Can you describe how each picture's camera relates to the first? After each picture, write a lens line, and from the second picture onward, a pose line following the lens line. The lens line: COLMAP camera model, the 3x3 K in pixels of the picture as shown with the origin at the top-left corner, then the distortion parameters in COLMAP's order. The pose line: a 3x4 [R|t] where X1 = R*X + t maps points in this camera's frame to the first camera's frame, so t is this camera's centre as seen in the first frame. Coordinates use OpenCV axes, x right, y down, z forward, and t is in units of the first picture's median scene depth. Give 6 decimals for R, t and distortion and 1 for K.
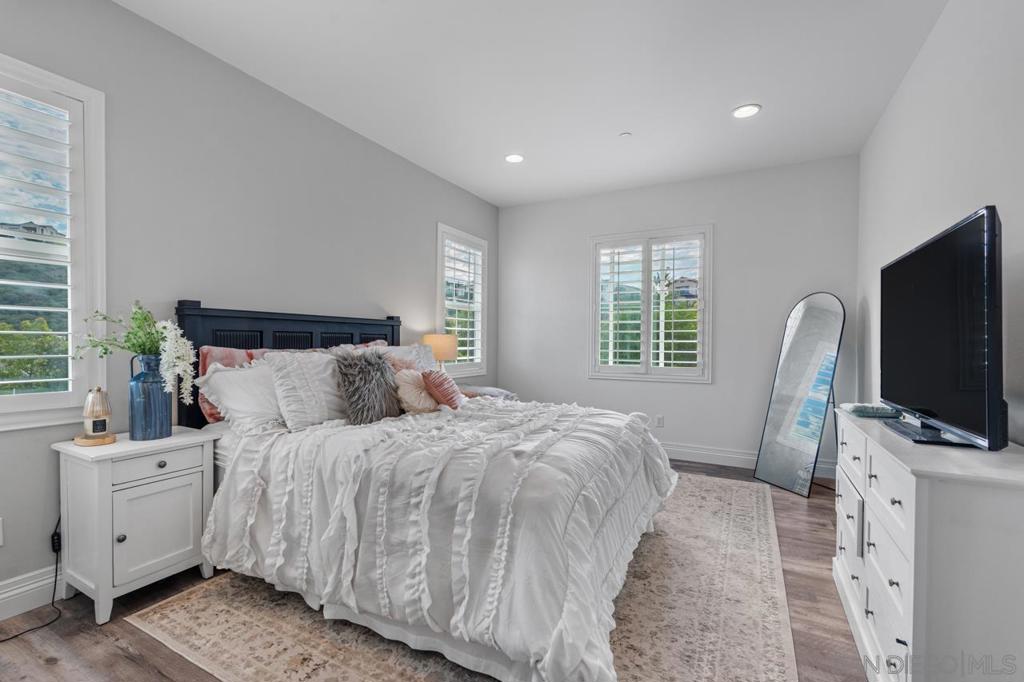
lens RADIAL K [[450.7, 0, 512.0], [0, 450.7, 341.0], [0, 0, 1]] dist [-0.001945, -0.000671]
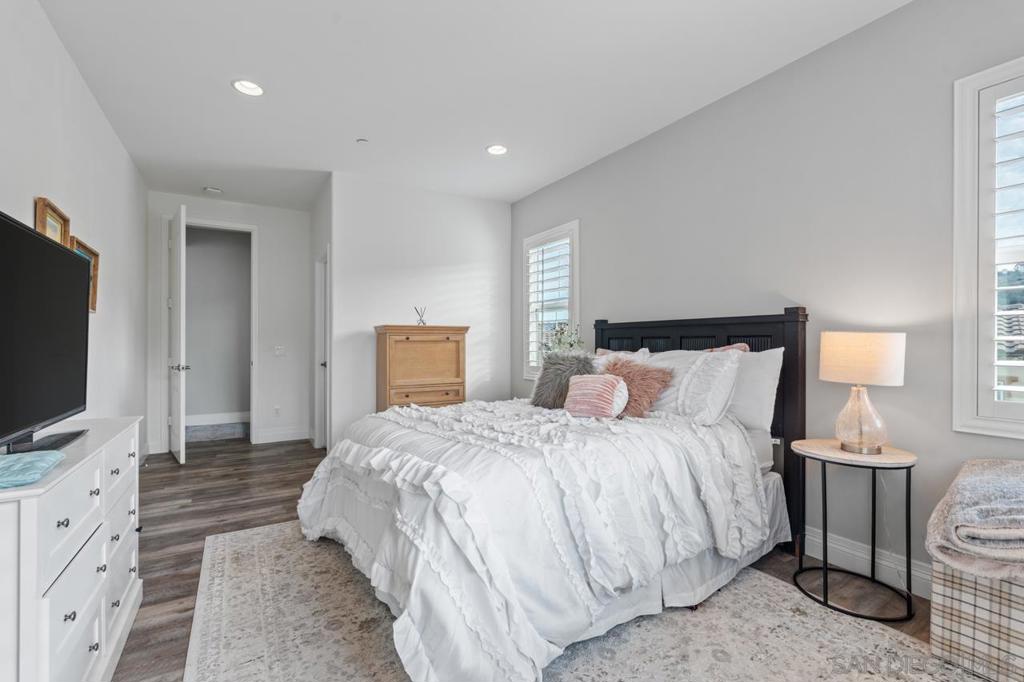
lens RADIAL K [[450.7, 0, 512.0], [0, 450.7, 341.0], [0, 0, 1]] dist [-0.001945, -0.000671]
pose [[-0.511120, -0.009592, -0.859456, 0.856185], [-0.006493, 0.999952, -0.007298, 0.000622], [0.859485, 0.001850, -0.511158, 1.623127]]
